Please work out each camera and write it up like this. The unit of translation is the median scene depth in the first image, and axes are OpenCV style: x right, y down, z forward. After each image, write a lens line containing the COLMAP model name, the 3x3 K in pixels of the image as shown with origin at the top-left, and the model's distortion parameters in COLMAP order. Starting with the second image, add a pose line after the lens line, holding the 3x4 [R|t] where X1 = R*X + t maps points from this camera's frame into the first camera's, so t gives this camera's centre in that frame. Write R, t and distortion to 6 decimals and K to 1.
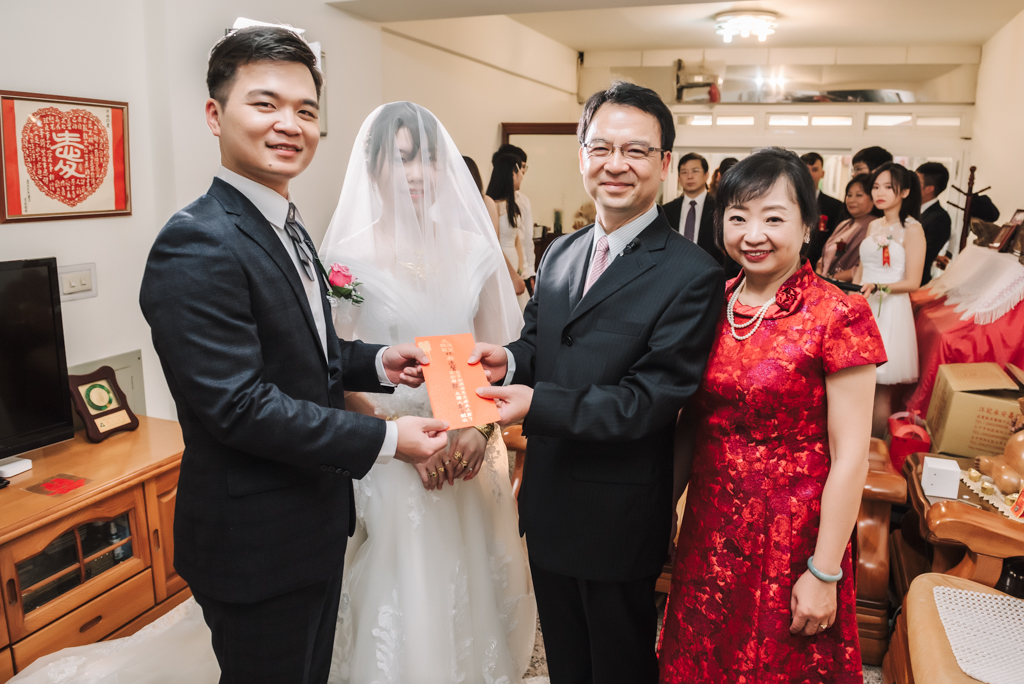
lens RADIAL K [[774.6, 0, 531.0], [0, 774.6, 321.9], [0, 0, 1]] dist [-0.049041, -0.002731]
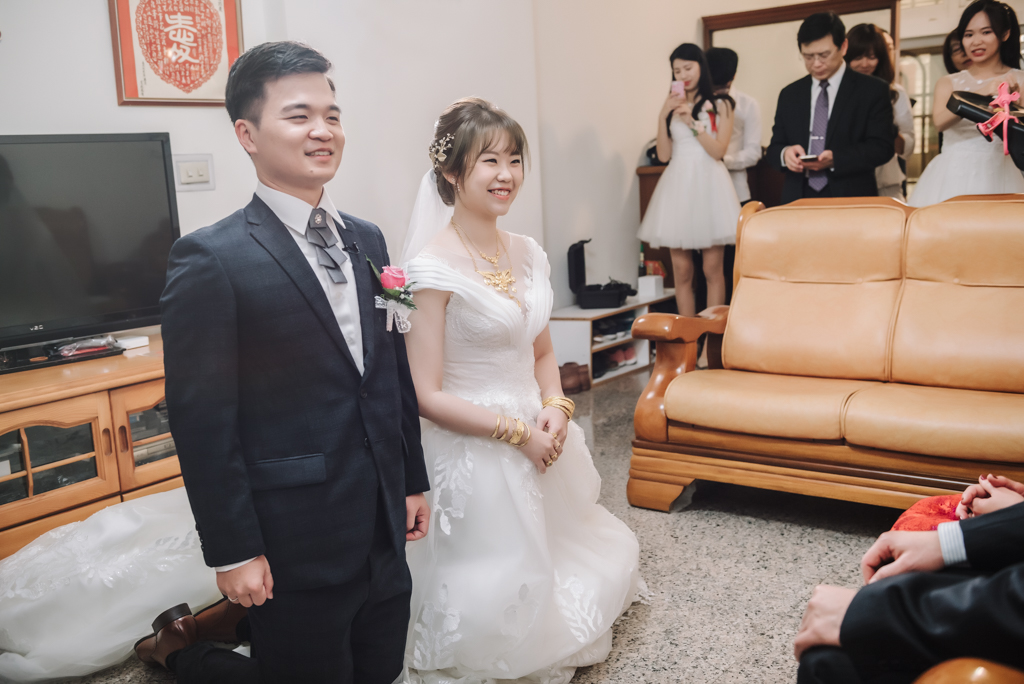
lens RADIAL K [[1059.5, 0, 511.7], [0, 1059.5, 338.9], [0, 0, 1]] dist [0.055824, 0.001368]
pose [[0.957656, -0.020541, -0.287182, 0.183575], [0.014922, 0.999652, -0.021741, 0.201610], [0.287528, 0.016535, 0.957629, -0.190235]]
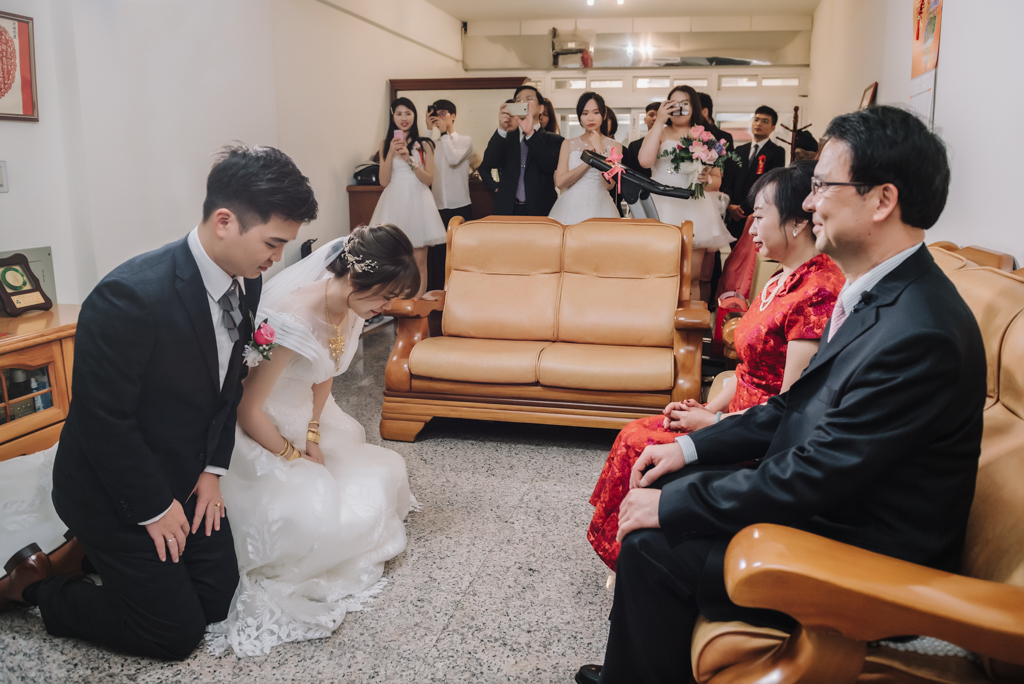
lens RADIAL K [[761.4, 0, 548.2], [0, 761.4, 320.8], [0, 0, 1]] dist [-0.047884, 0.000271]
pose [[0.989611, -0.039127, 0.138342, 0.050633], [0.038797, 0.999234, 0.005085, 0.187717], [-0.138435, 0.000335, 0.990371, -0.179797]]
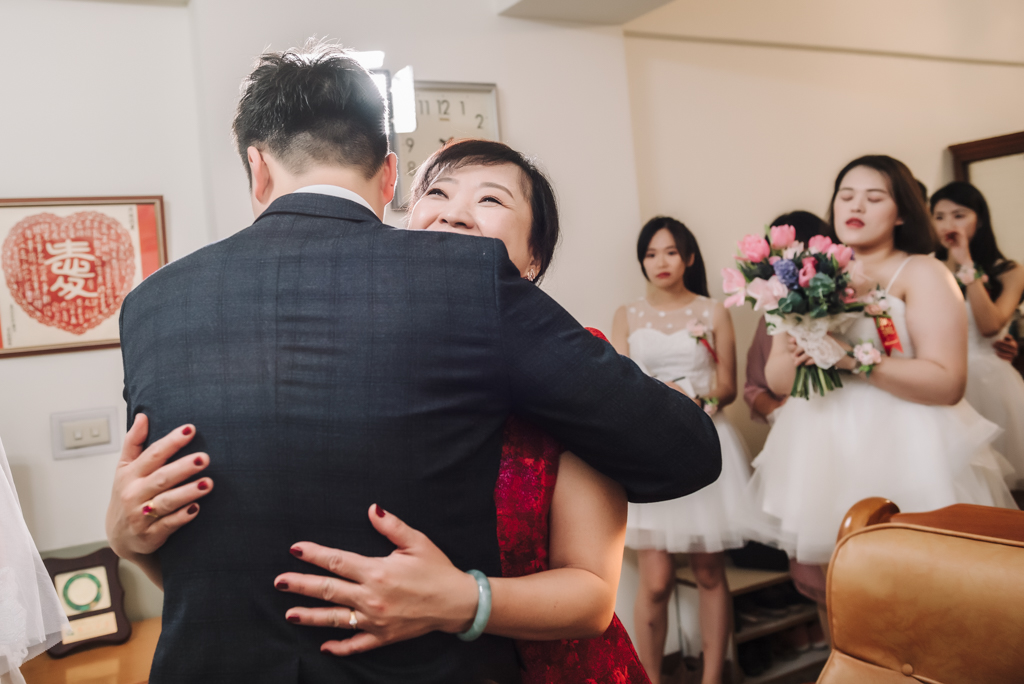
lens RADIAL K [[978.3, 0, 482.6], [0, 978.3, 300.1], [0, 0, 1]] dist [-0.024974, -0.007944]
pose [[0.758144, -0.087536, -0.646185, 0.357127], [-0.023299, 0.986680, -0.160998, -0.036493], [0.651671, 0.137115, 0.746006, 0.525076]]
